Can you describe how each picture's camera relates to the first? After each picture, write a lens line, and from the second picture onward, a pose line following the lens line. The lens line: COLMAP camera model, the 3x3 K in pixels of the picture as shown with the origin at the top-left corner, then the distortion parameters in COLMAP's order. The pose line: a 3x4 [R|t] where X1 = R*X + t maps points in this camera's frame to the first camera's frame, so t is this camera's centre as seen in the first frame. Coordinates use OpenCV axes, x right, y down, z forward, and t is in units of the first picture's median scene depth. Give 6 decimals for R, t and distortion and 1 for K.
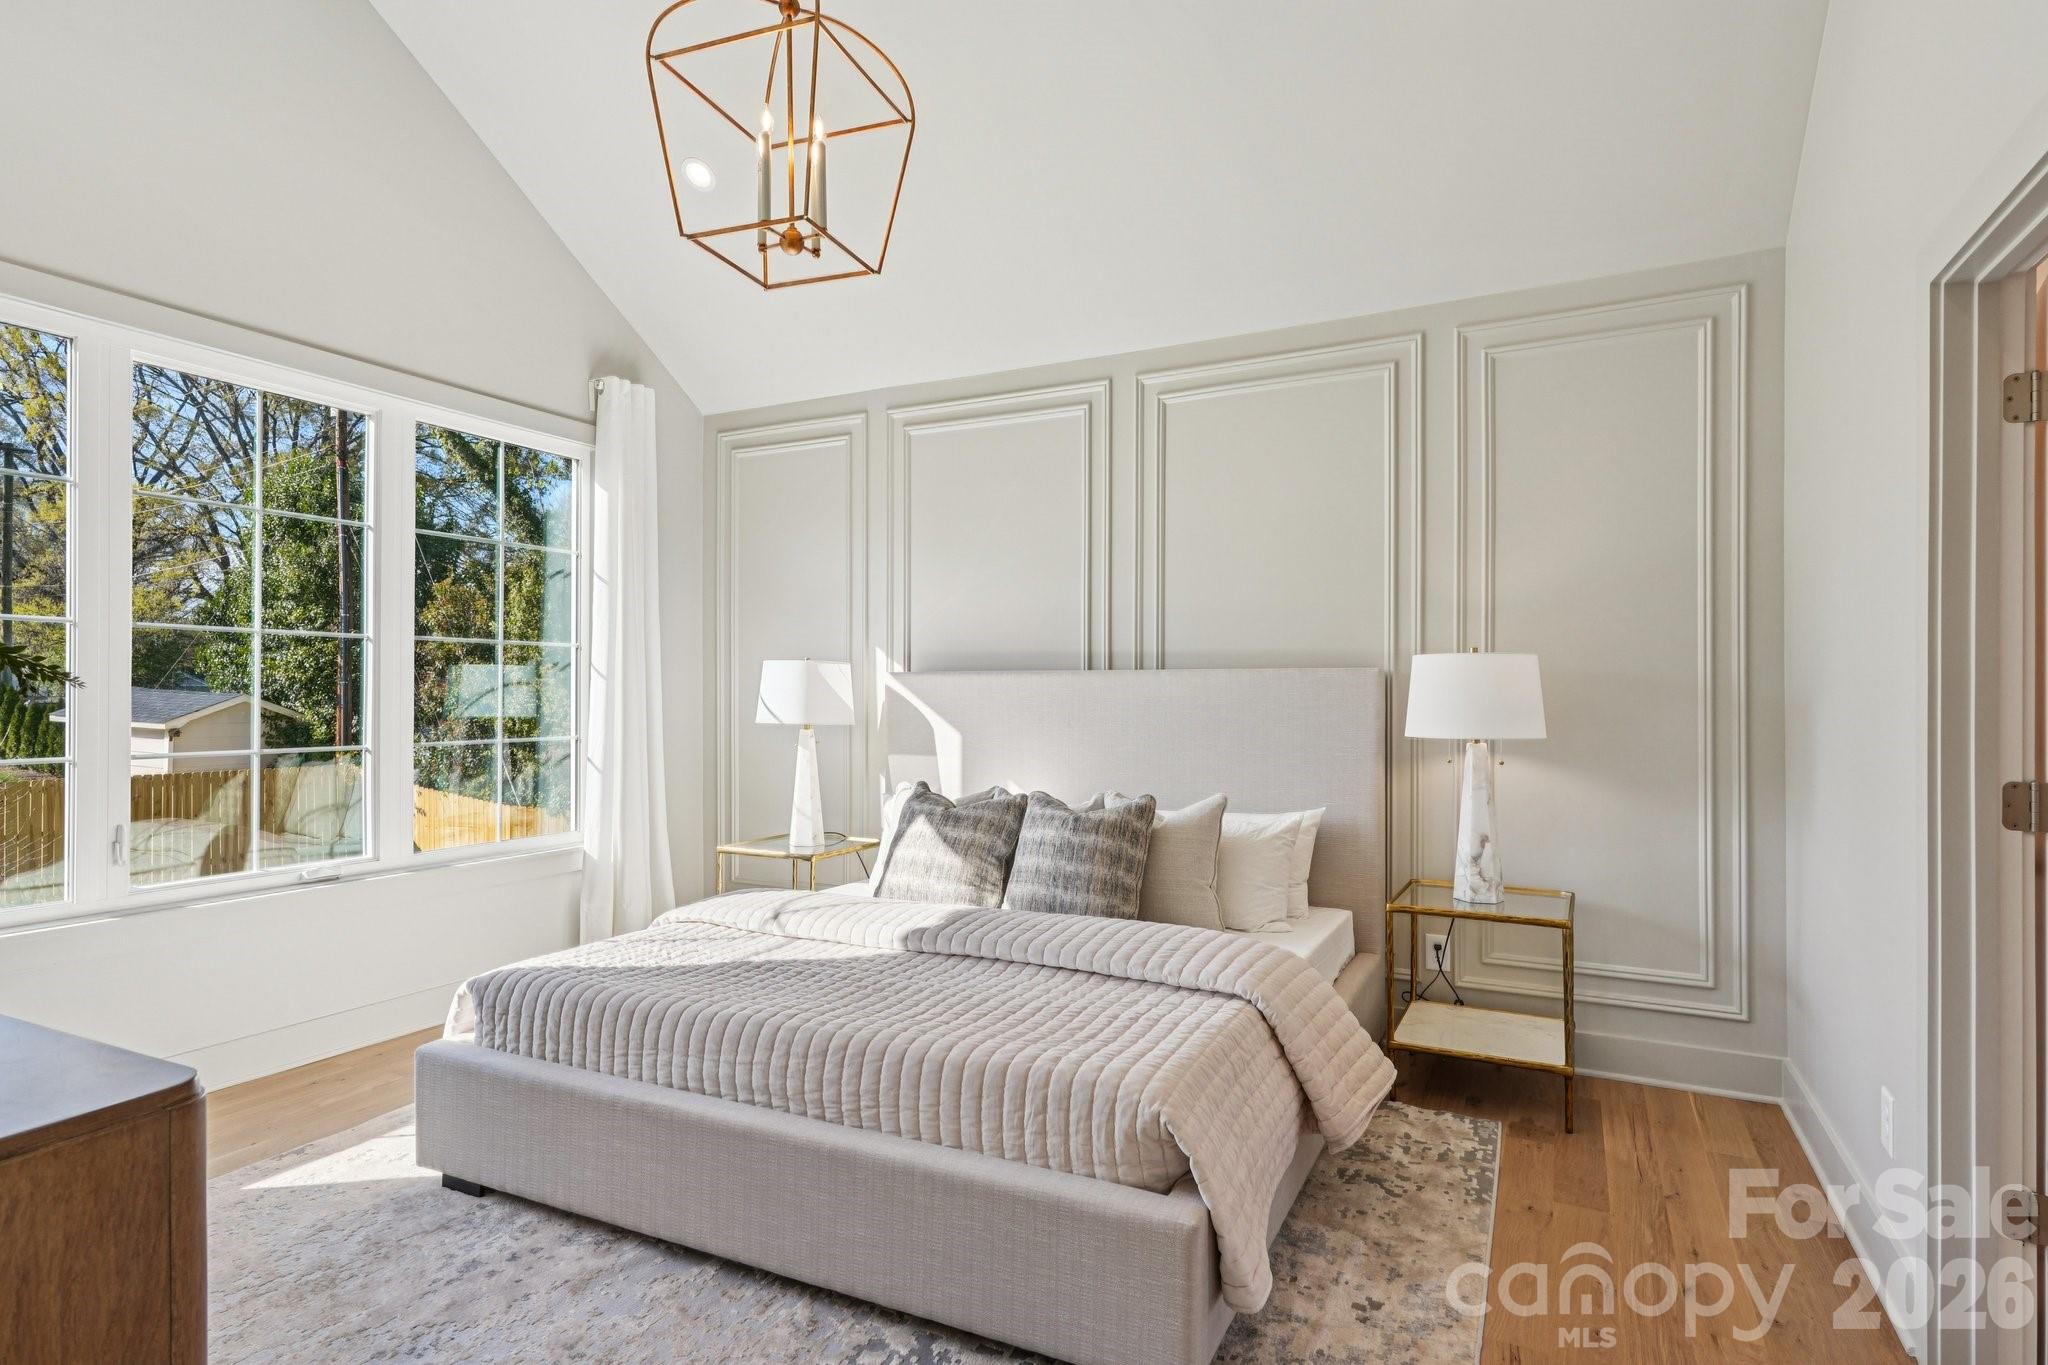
lens RADIAL K [[1061.6, 0, 1028.1], [0, 1061.6, 690.2], [0, 0, 1]] dist [-0.004013, 0.001989]
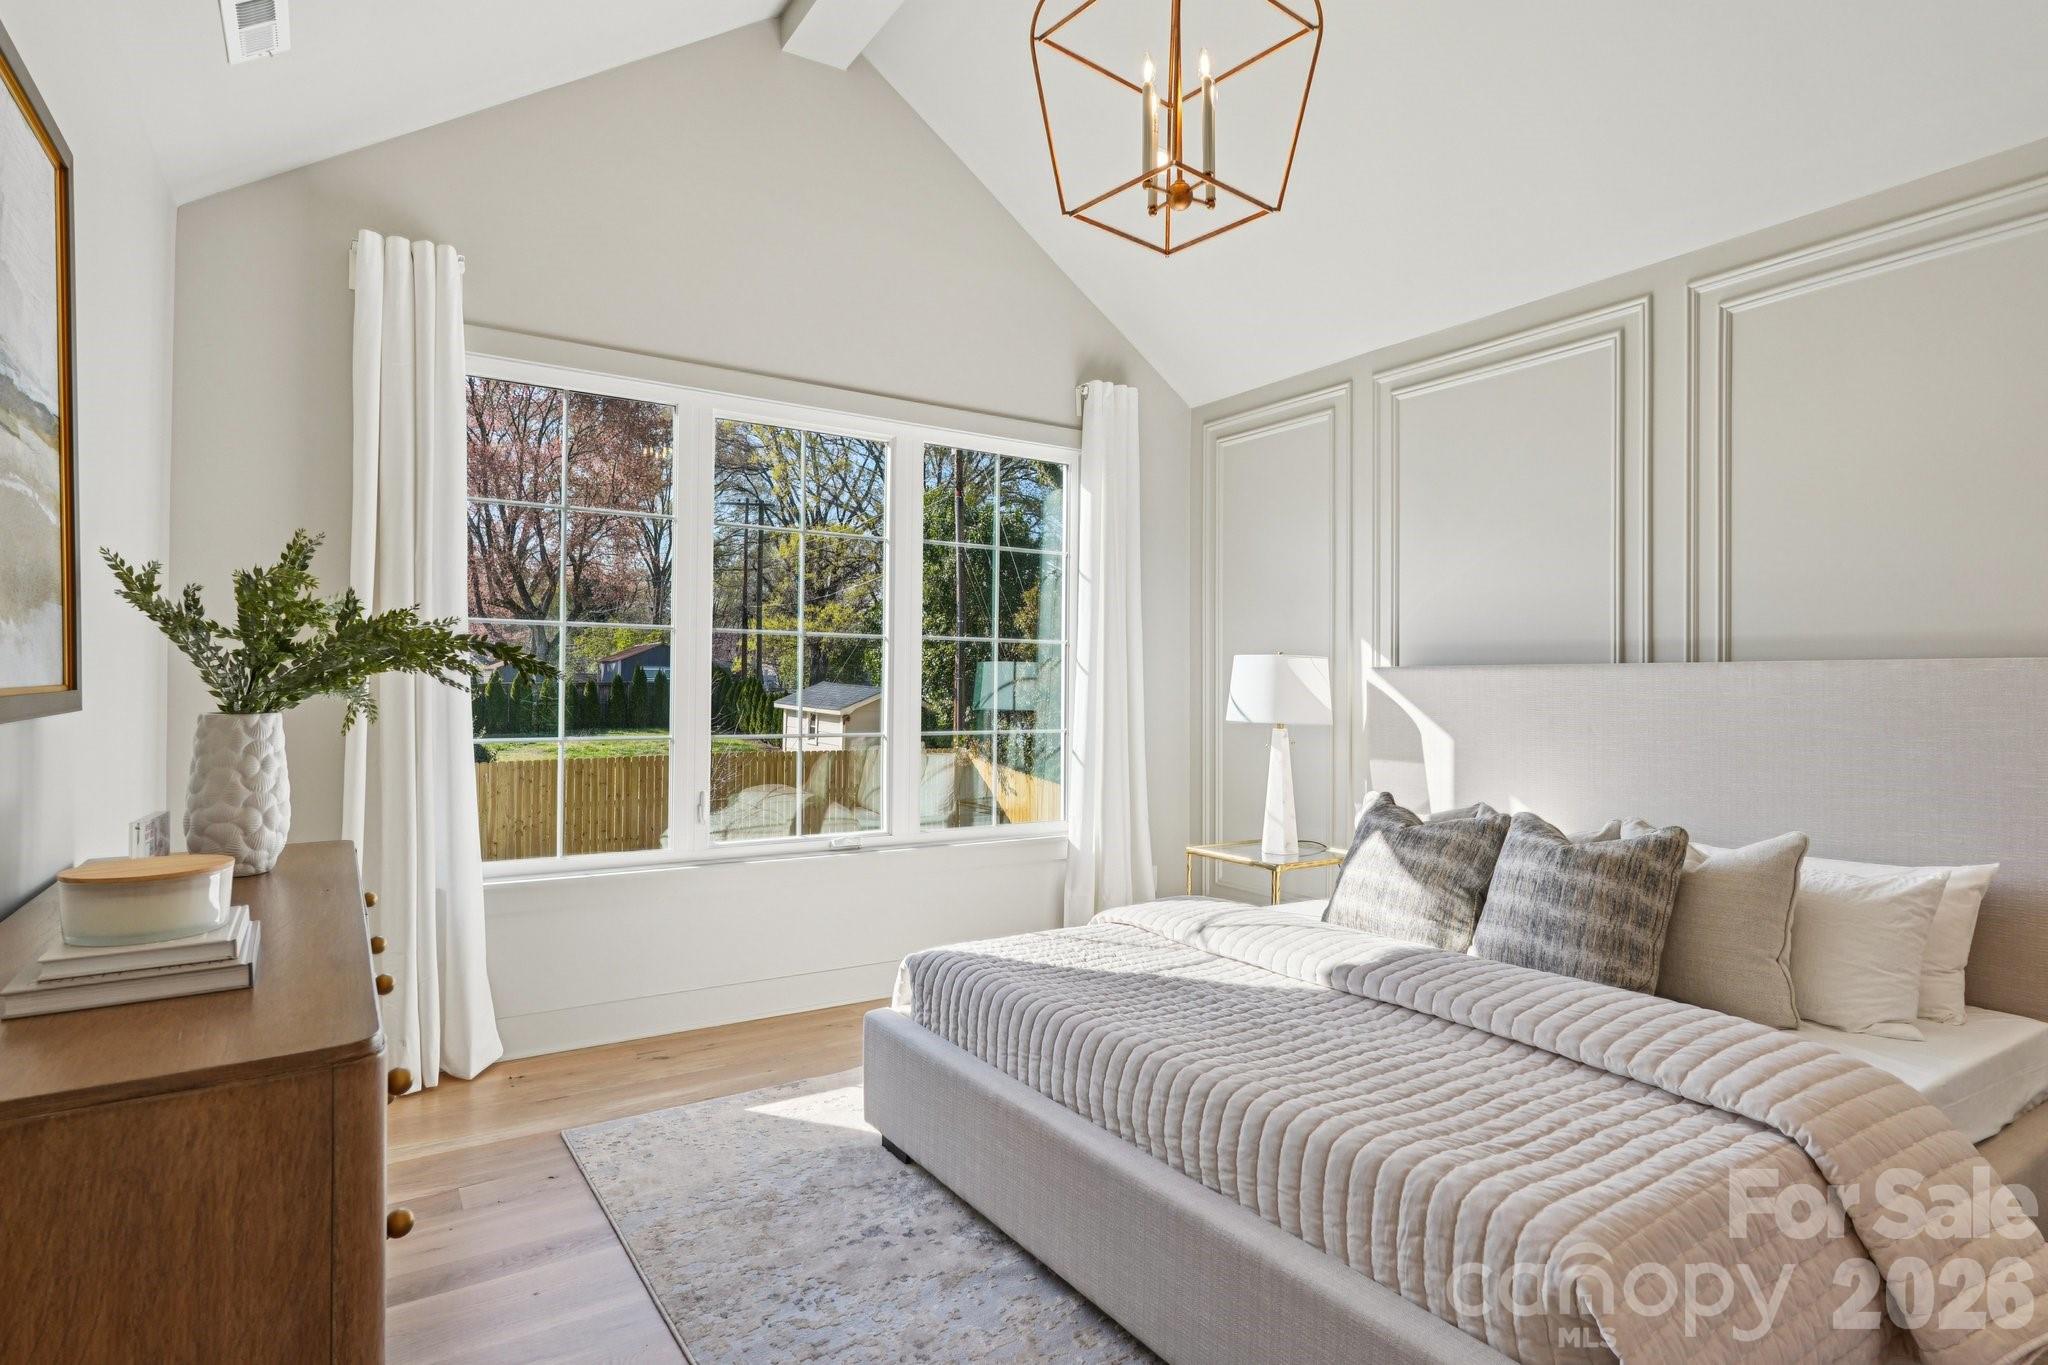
lens RADIAL K [[1061.6, 0, 1021.2], [0, 1061.6, 674.0], [0, 0, 1]] dist [-0.004013, 0.001989]
pose [[0.863373, -0.000426, -0.504565, 0.092924], [-0.005772, 0.999926, -0.010722, 0.000433], [0.504533, 0.012169, 0.863307, 0.111668]]
